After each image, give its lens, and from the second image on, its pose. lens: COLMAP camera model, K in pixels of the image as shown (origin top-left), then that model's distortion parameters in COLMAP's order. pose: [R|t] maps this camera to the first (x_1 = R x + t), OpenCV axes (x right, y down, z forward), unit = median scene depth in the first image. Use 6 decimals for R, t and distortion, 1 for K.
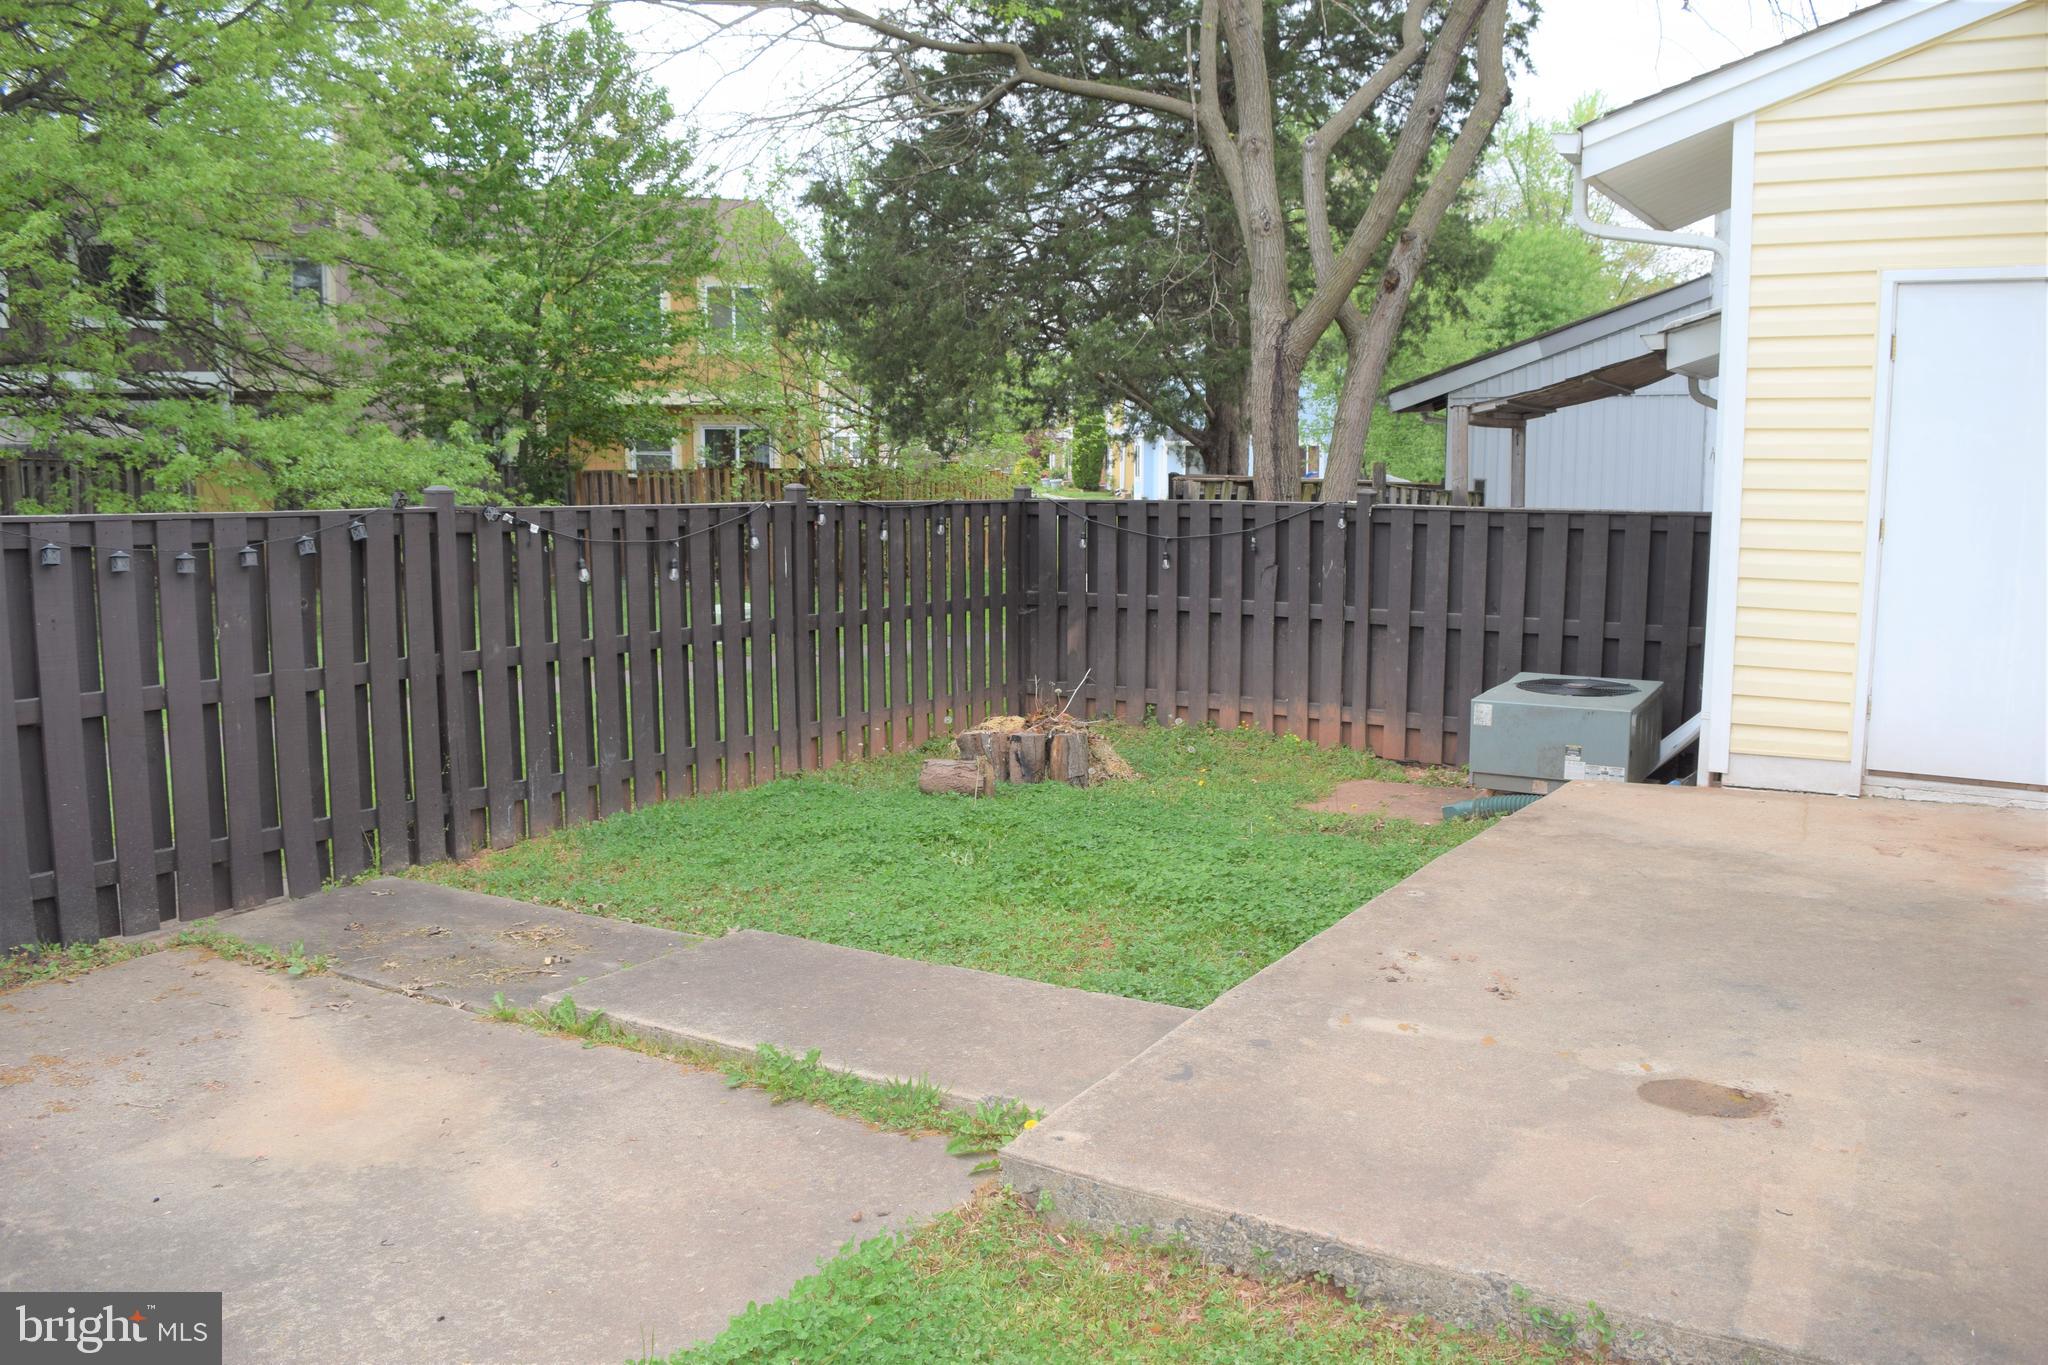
lens RADIAL K [[1614.2, 0, 1032.3], [0, 1614.2, 684.5], [0, 0, 1]] dist [-0.094349, 0.025093]
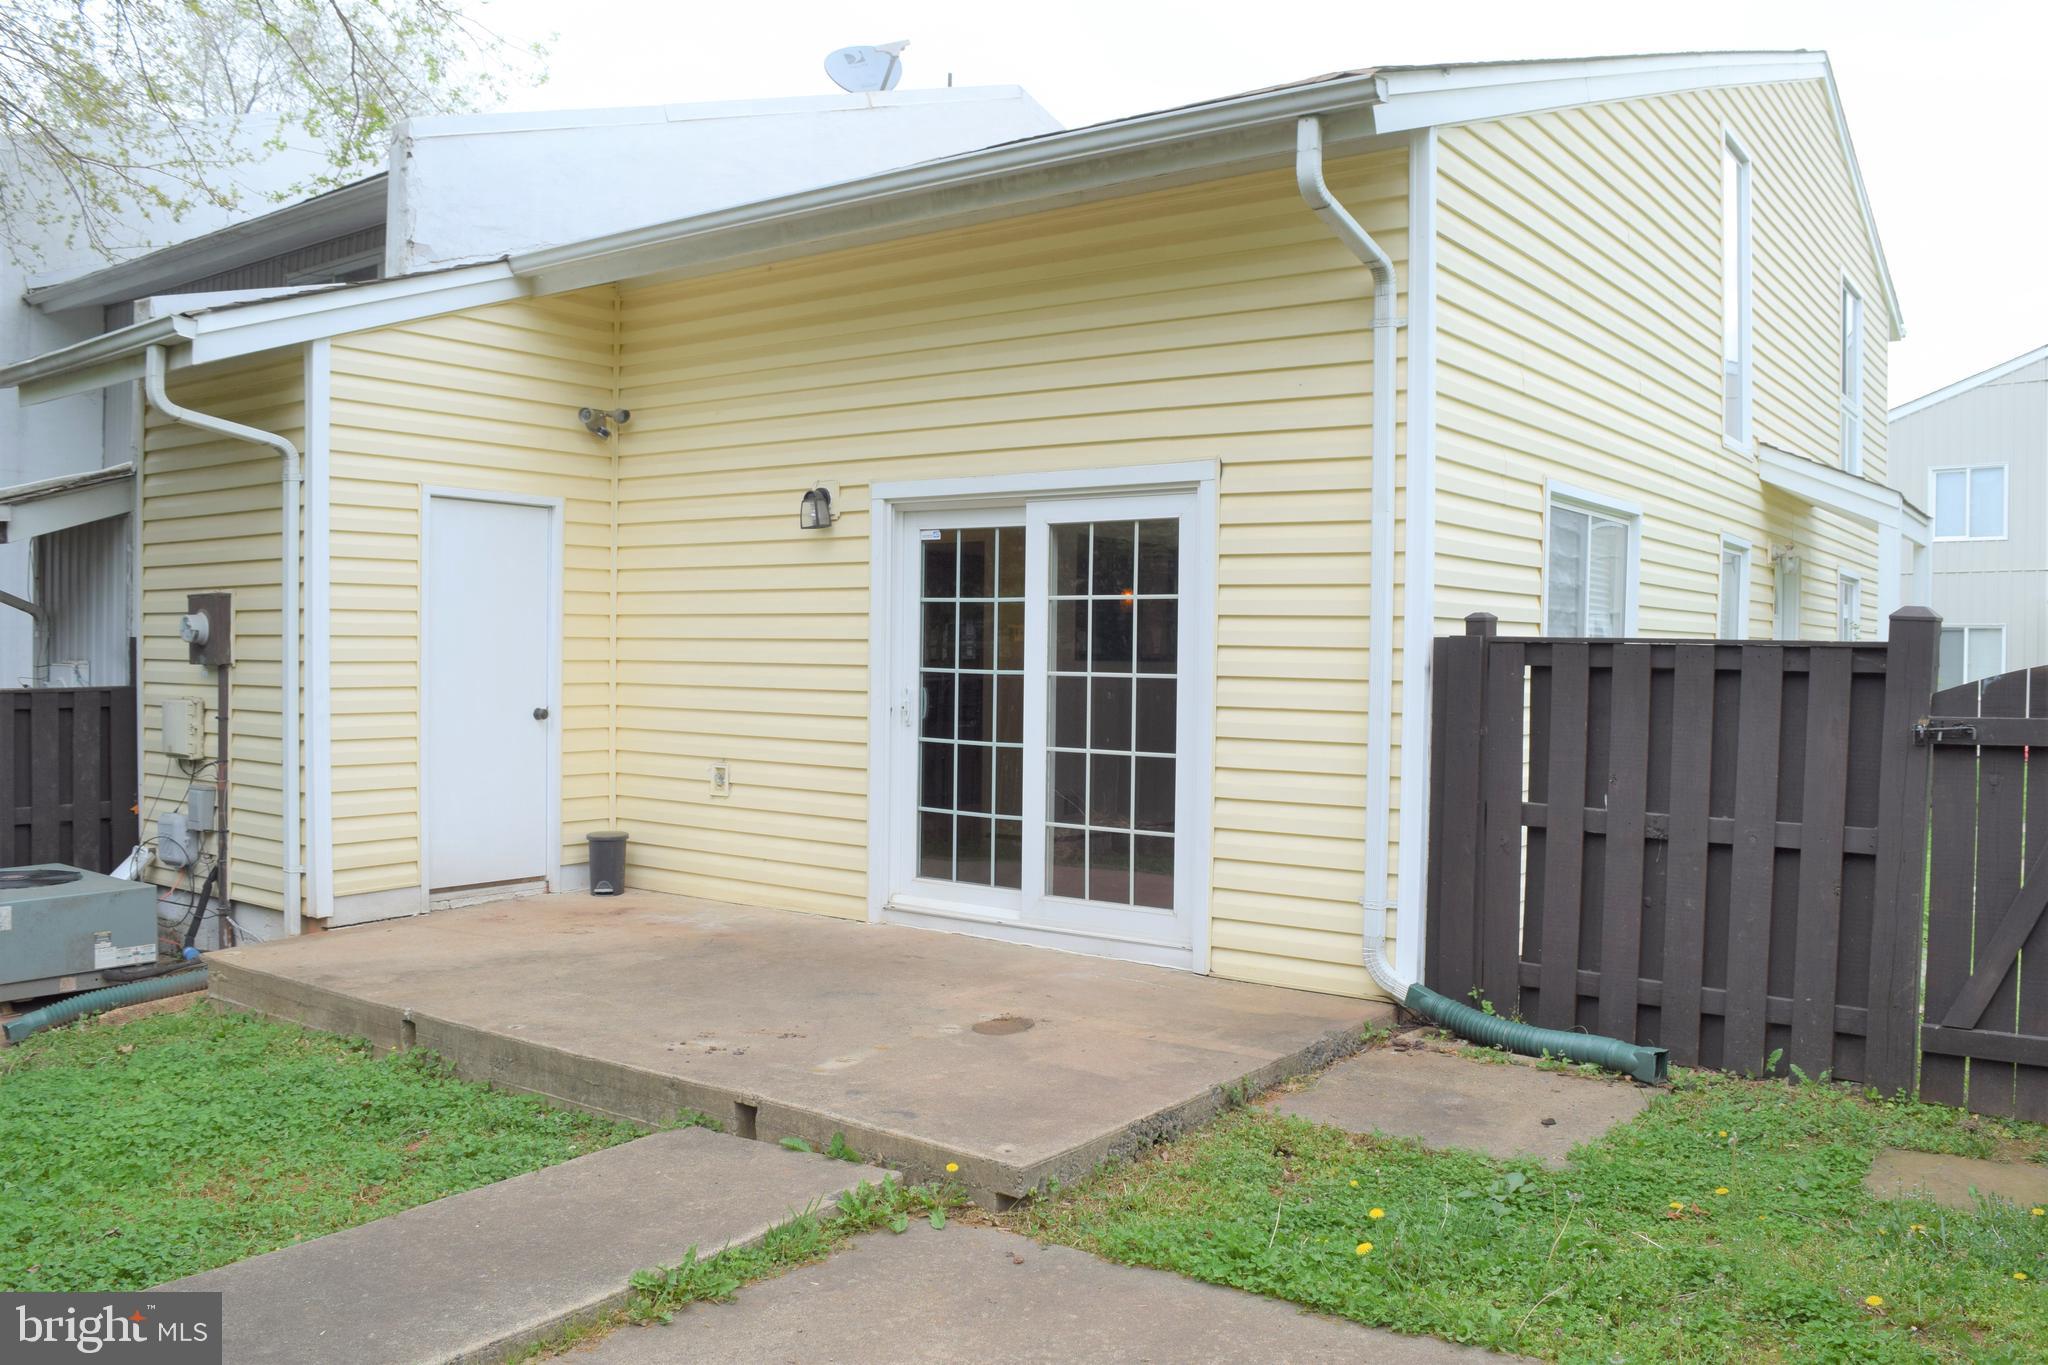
lens RADIAL K [[1614.2, 0, 1027.5], [0, 1614.2, 685.4], [0, 0, 1]] dist [-0.094349, 0.025093]
pose [[0.086330, -0.020907, 0.996047, -1.035262], [0.132099, 0.991192, 0.009355, -0.083974], [-0.987470, 0.130769, 0.088331, 0.664927]]
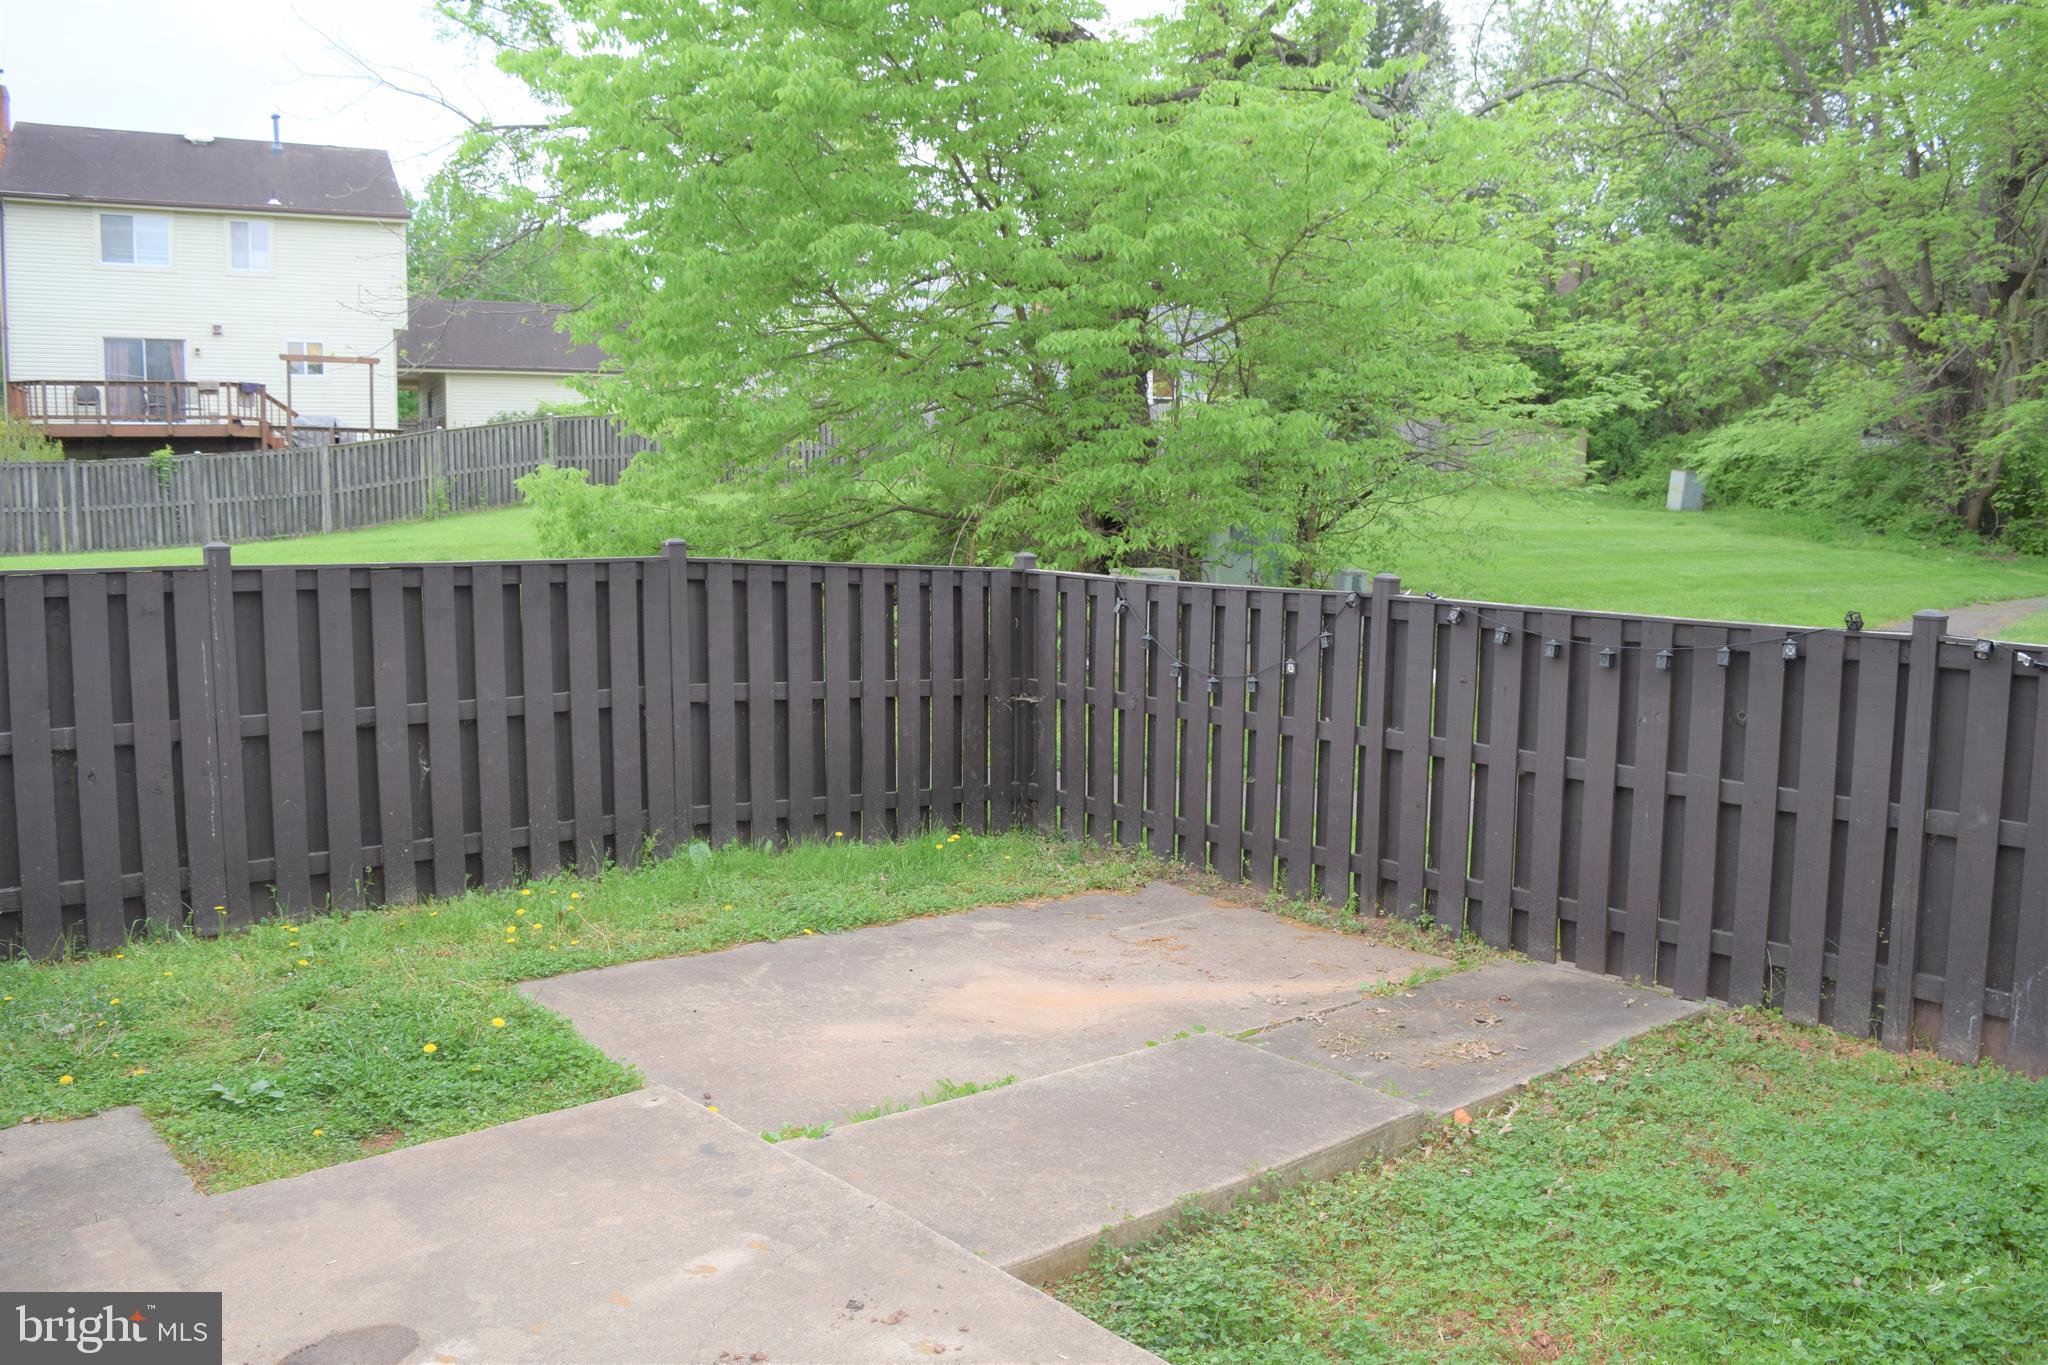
lens RADIAL K [[1614.2, 0, 1030.3], [0, 1614.2, 681.4], [0, 0, 1]] dist [-0.094349, 0.025093]
pose [[-0.299100, 0.099613, -0.949008, 0.927165], [-0.137653, 0.979629, 0.146212, -0.236528], [0.944241, 0.174365, -0.279295, 1.299680]]
